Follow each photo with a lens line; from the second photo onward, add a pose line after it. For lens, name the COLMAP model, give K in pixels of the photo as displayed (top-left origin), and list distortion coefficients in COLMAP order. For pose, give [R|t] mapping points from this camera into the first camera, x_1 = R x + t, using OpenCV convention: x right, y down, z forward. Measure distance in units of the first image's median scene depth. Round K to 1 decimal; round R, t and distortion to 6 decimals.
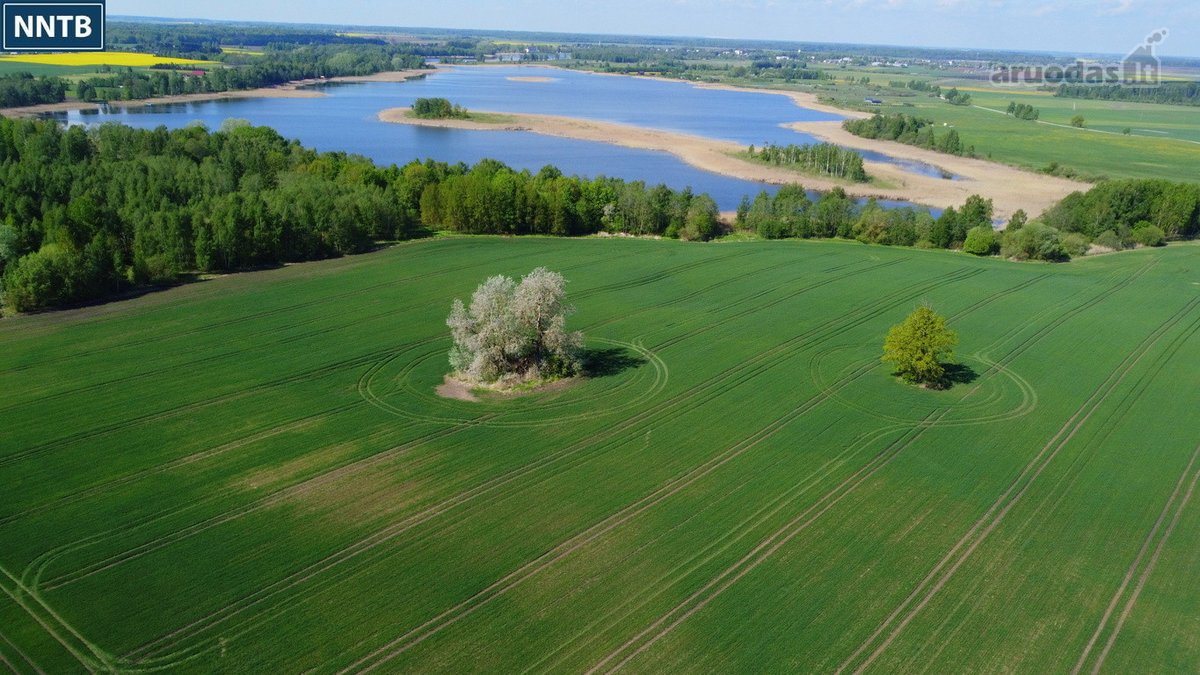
lens RADIAL K [[909.1, 0, 600.0], [0, 909.1, 337.5], [0, 0, 1]] dist [-0.002472, -0.001158]
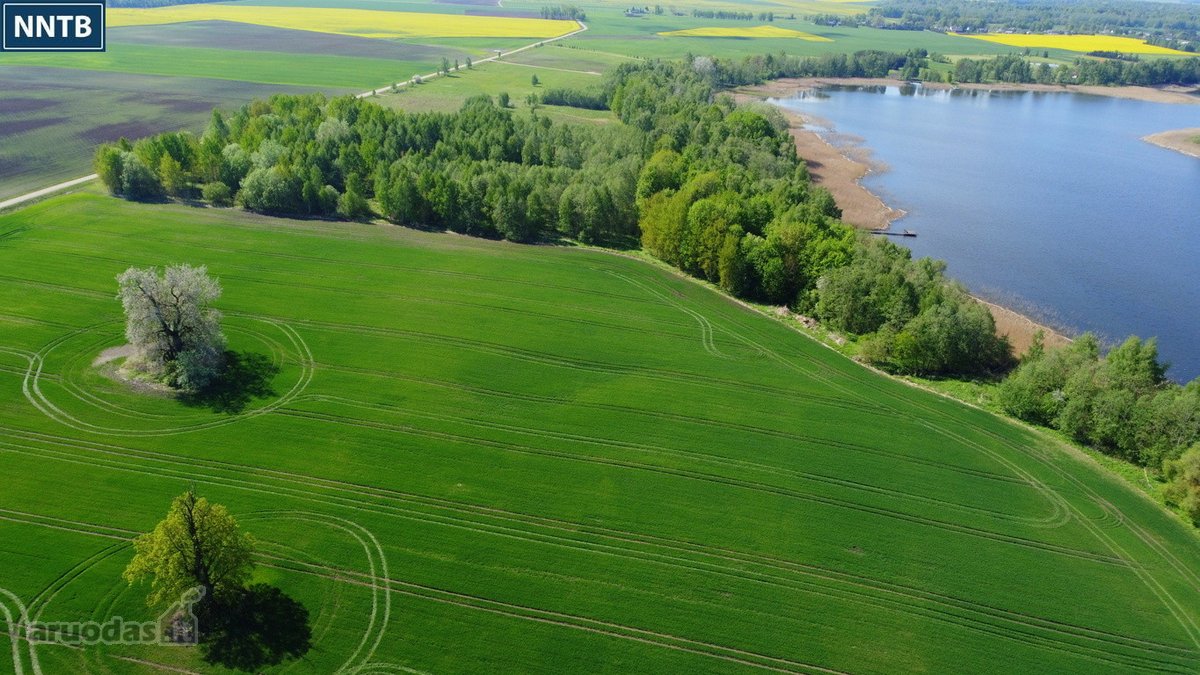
lens RADIAL K [[909.1, 0, 600.0], [0, 909.1, 337.5], [0, 0, 1]] dist [-0.002472, -0.001158]
pose [[0.452030, 0.328128, -0.829458, 0.552489], [-0.313662, 0.928968, 0.196557, -0.194796], [0.835036, 0.171320, 0.522842, 0.525876]]
